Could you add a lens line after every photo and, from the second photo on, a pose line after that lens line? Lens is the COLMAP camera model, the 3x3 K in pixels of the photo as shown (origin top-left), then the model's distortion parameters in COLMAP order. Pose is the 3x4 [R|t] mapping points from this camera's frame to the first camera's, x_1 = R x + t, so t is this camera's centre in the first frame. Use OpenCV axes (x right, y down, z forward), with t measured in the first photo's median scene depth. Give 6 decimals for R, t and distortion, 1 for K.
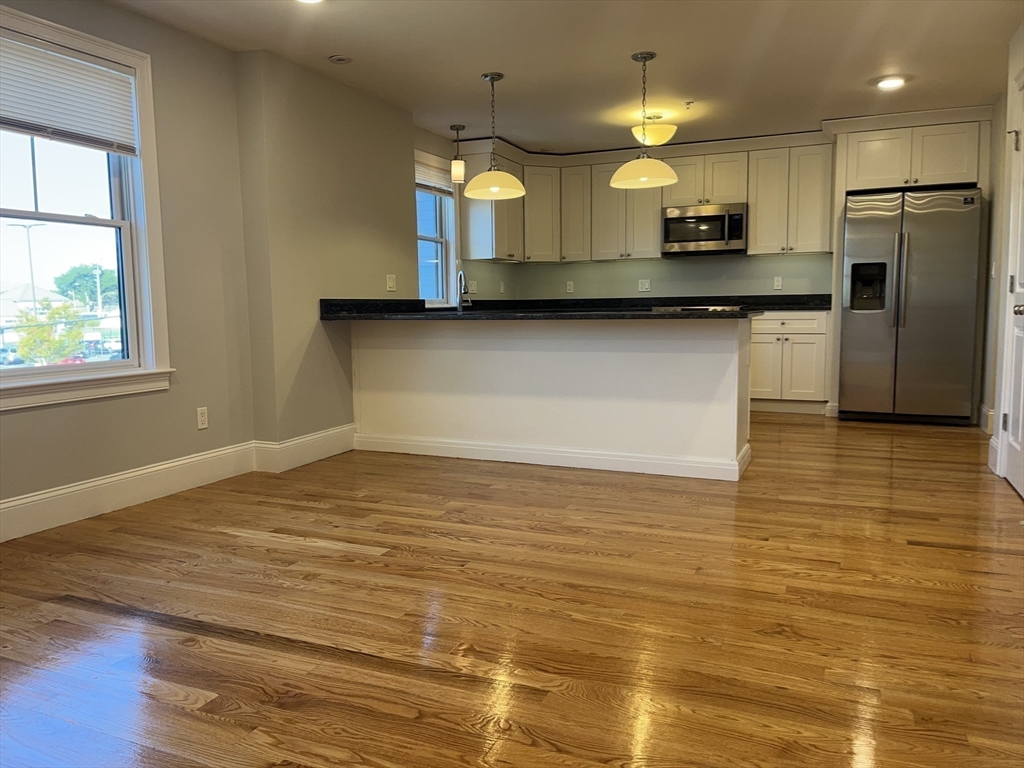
lens RADIAL K [[776.3, 0, 507.3], [0, 776.3, 380.4], [0, 0, 1]] dist [0.062268, -0.076911]
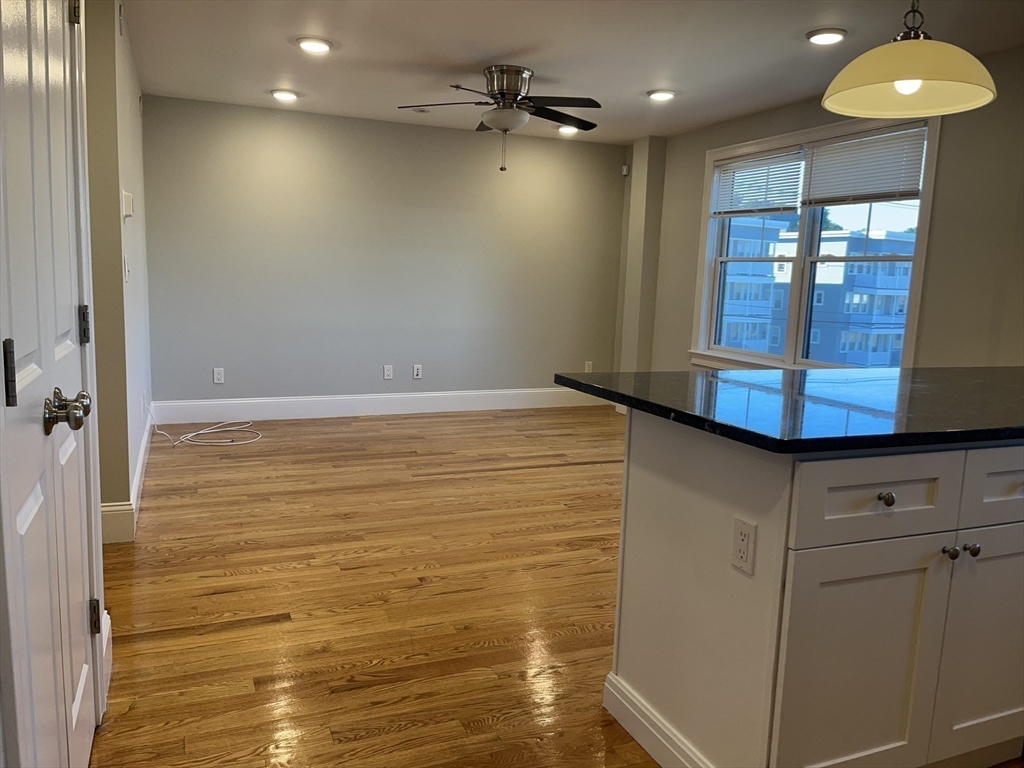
lens RADIAL K [[776.3, 0, 515.0], [0, 776.3, 384.5], [0, 0, 1]] dist [0.062268, -0.076911]
pose [[-0.691132, 0.084924, -0.717722, 0.752476], [-0.101897, 0.971703, 0.213098, -0.201686], [0.715509, 0.220413, -0.662921, 1.363991]]
